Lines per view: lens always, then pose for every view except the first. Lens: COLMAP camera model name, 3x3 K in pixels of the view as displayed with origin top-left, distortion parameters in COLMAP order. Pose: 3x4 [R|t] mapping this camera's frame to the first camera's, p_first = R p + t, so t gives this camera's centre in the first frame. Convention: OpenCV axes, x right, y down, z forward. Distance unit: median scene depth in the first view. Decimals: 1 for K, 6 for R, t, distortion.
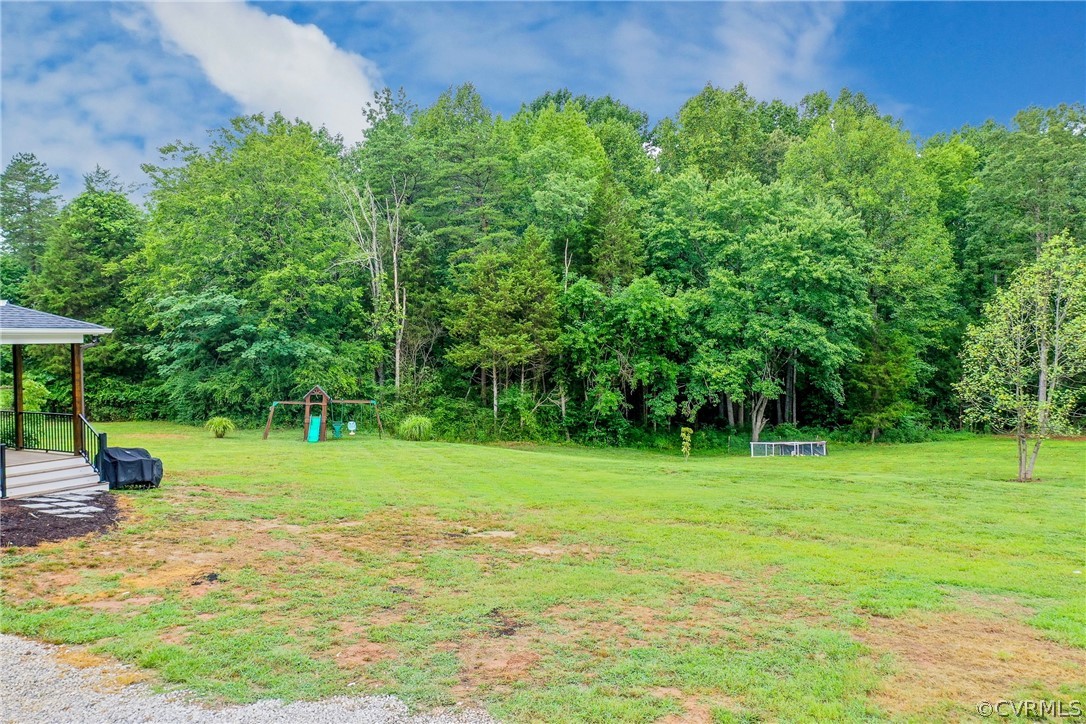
lens RADIAL K [[865.5, 0, 543.0], [0, 865.5, 362.0], [0, 0, 1]] dist [0.003471, 0.005663]
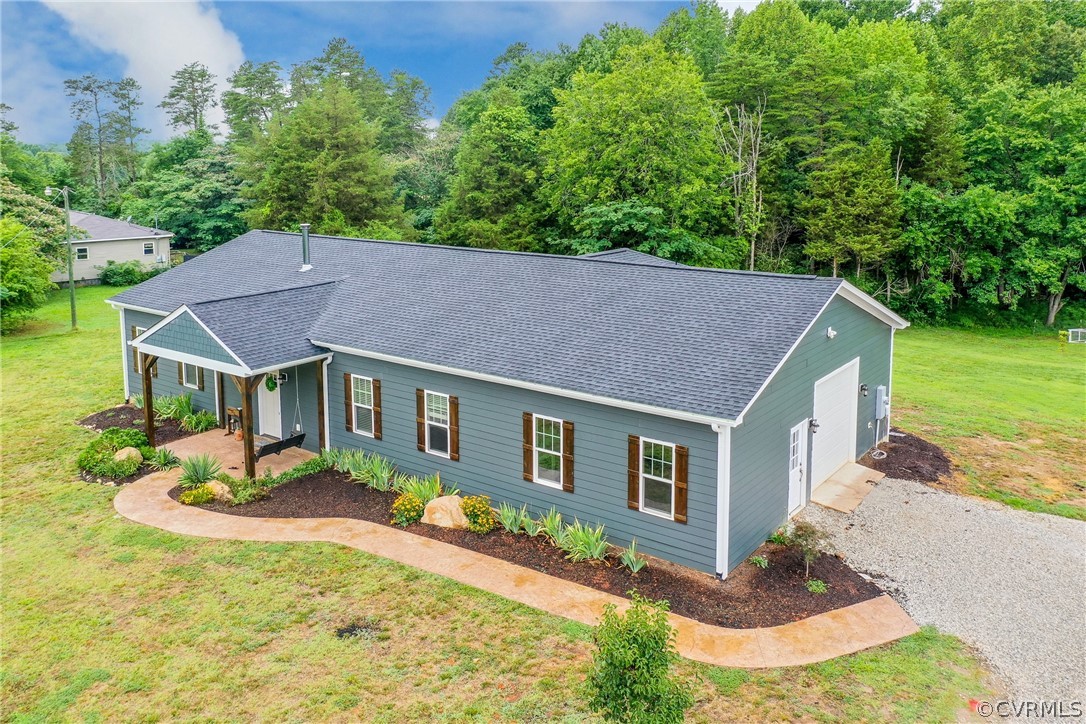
lens RADIAL K [[885.9, 0, 542.9], [0, 885.9, 256.2], [0, 0, 1]] dist [0.008761, -0.005694]
pose [[0.992552, 0.020636, -0.120061, -0.307907], [-0.010513, 0.996381, 0.084349, -0.094640], [0.121367, -0.082459, 0.989177, -0.240176]]
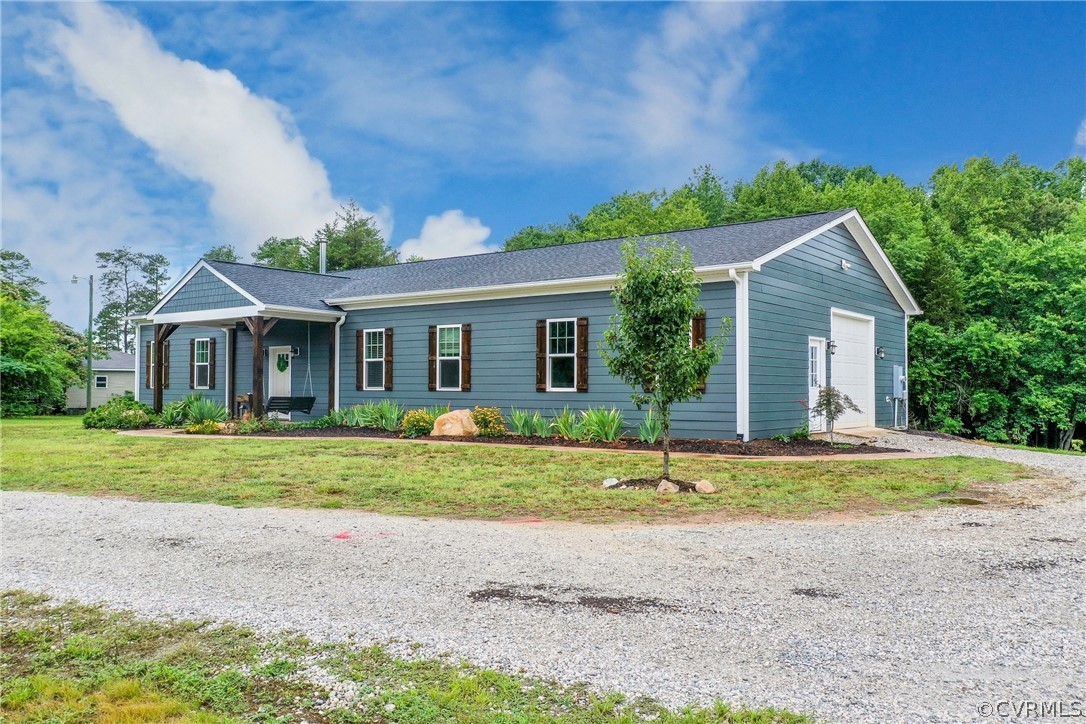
lens RADIAL K [[865.5, 0, 543.0], [0, 865.5, 362.0], [0, 0, 1]] dist [0.003471, 0.005663]
pose [[0.991221, 0.010203, -0.131818, -0.309310], [-0.018946, 0.997689, -0.065244, 0.044591], [0.130848, 0.067169, 0.989124, -0.232609]]
